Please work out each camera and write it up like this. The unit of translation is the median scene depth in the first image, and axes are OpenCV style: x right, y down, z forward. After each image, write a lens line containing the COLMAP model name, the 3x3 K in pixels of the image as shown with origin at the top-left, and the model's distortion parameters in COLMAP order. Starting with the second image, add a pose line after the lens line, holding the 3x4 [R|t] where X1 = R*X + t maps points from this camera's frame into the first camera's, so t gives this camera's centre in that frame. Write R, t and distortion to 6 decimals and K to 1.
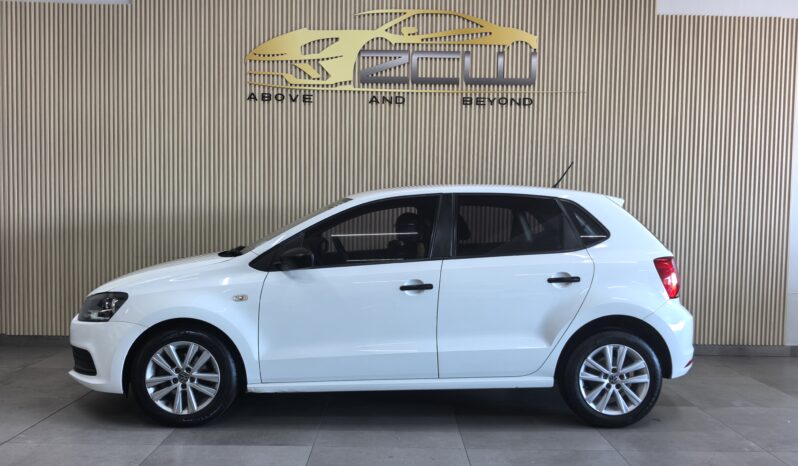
lens RADIAL K [[651.4, 0, 401.4], [0, 651.4, 238.1], [0, 0, 1]] dist [0.025769, -0.027279]
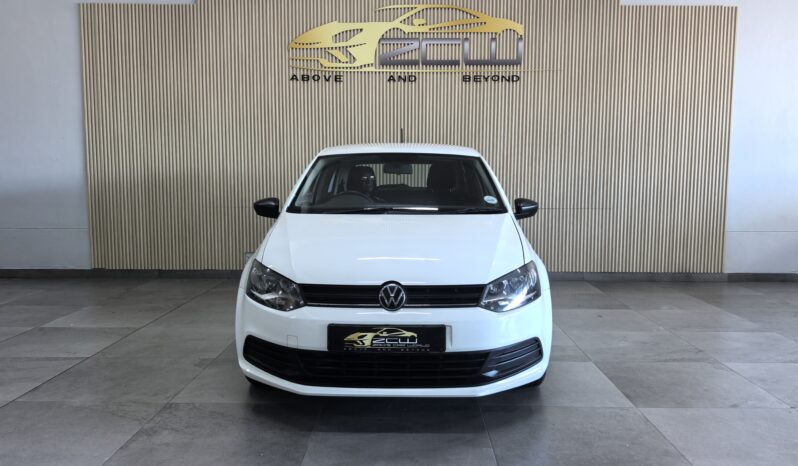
lens RADIAL K [[651.4, 0, 403.9], [0, 651.4, 232.8], [0, 0, 1]] dist [0.025769, -0.027279]
pose [[0.999837, -0.010063, -0.015001, -0.002818], [0.010886, 0.998379, 0.055859, 0.012465], [0.014414, -0.056013, 0.998326, -0.260571]]
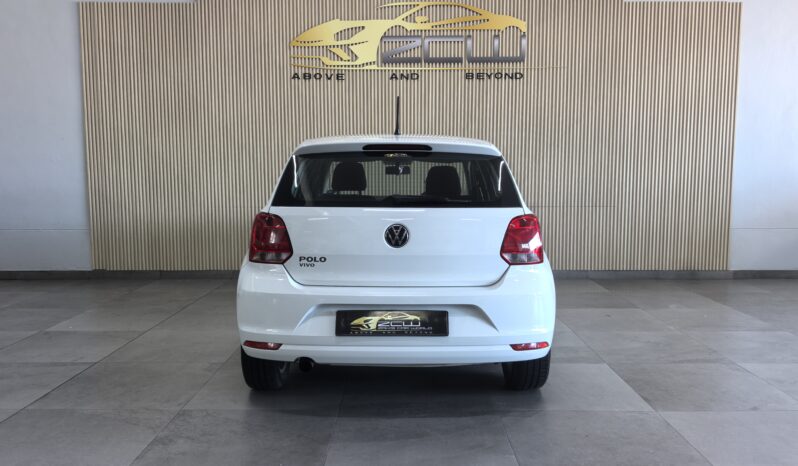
lens RADIAL K [[651.4, 0, 398.5], [0, 651.4, 230.4], [0, 0, 1]] dist [0.025769, -0.027279]
pose [[0.999797, -0.016002, -0.012206, -0.022889], [0.016689, 0.998151, 0.058439, 0.006682], [0.011248, -0.058631, 0.998216, -0.251544]]
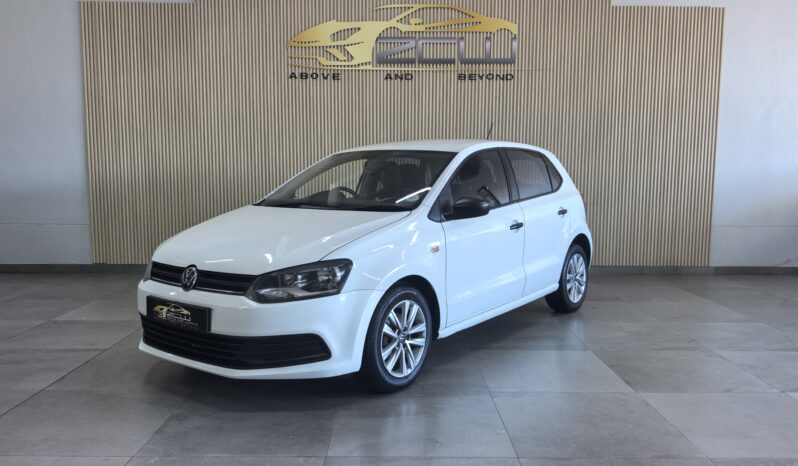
lens RADIAL K [[651.4, 0, 397.5], [0, 651.4, 235.0], [0, 0, 1]] dist [0.025769, -0.027279]
pose [[0.999927, -0.011599, 0.003295, -0.032463], [0.011353, 0.997689, 0.066997, 0.010451], [-0.004064, -0.066955, 0.997748, -0.289919]]
